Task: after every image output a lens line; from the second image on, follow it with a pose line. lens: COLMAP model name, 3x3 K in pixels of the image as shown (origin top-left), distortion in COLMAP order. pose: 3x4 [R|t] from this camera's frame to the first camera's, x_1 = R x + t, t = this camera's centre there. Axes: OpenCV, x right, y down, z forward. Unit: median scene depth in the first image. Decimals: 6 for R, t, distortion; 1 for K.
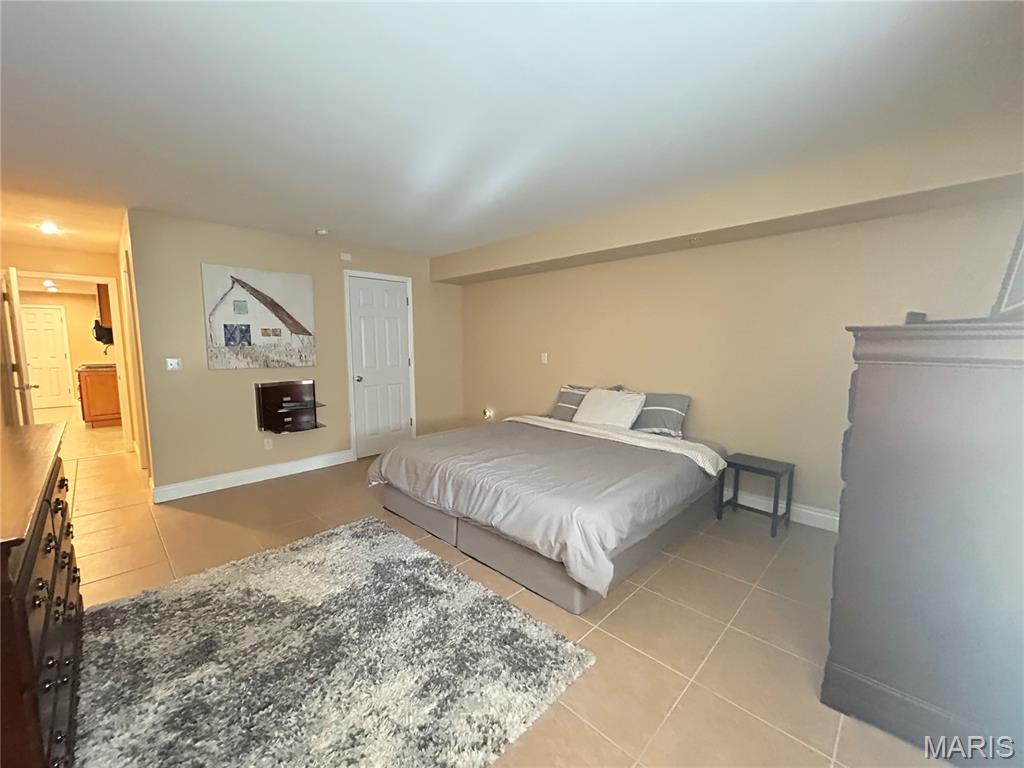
lens RADIAL K [[412.1, 0, 510.1], [0, 412.1, 383.6], [0, 0, 1]] dist [-0.000584, 0.000113]
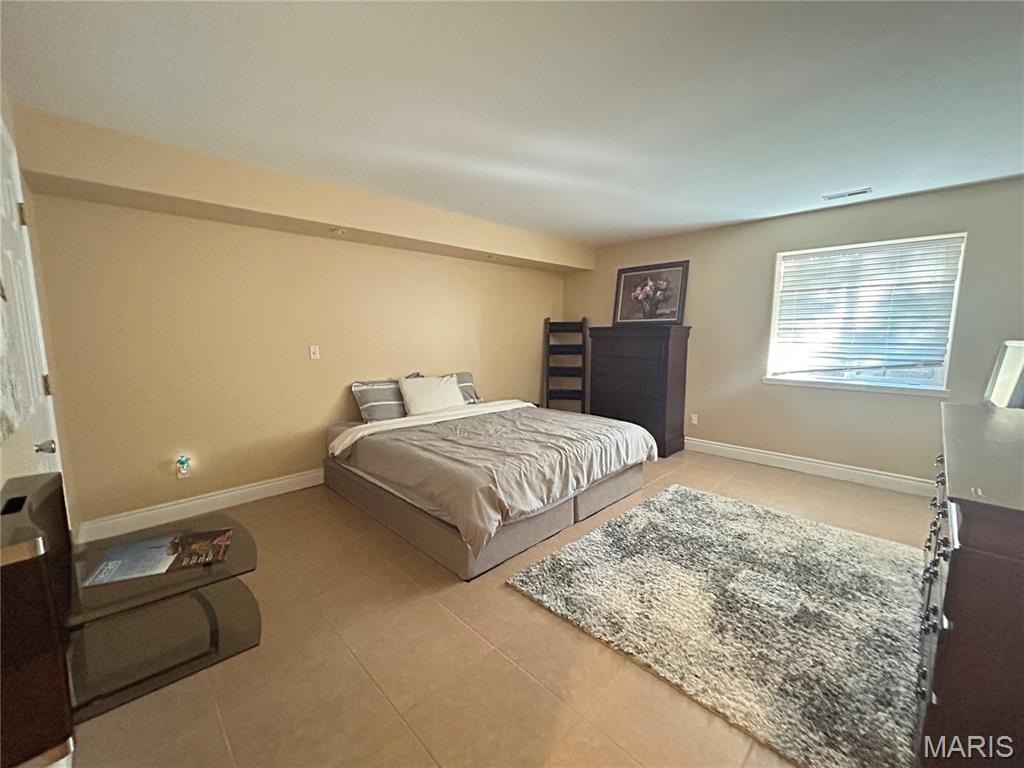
lens RADIAL K [[412.1, 0, 510.1], [0, 412.1, 386.8], [0, 0, 1]] dist [-0.000584, 0.000113]
pose [[0.009614, -0.125816, 0.992007, -1.395374], [0.099278, 0.987272, 0.124253, -0.121462], [-0.995013, 0.097290, 0.021982, 1.350560]]
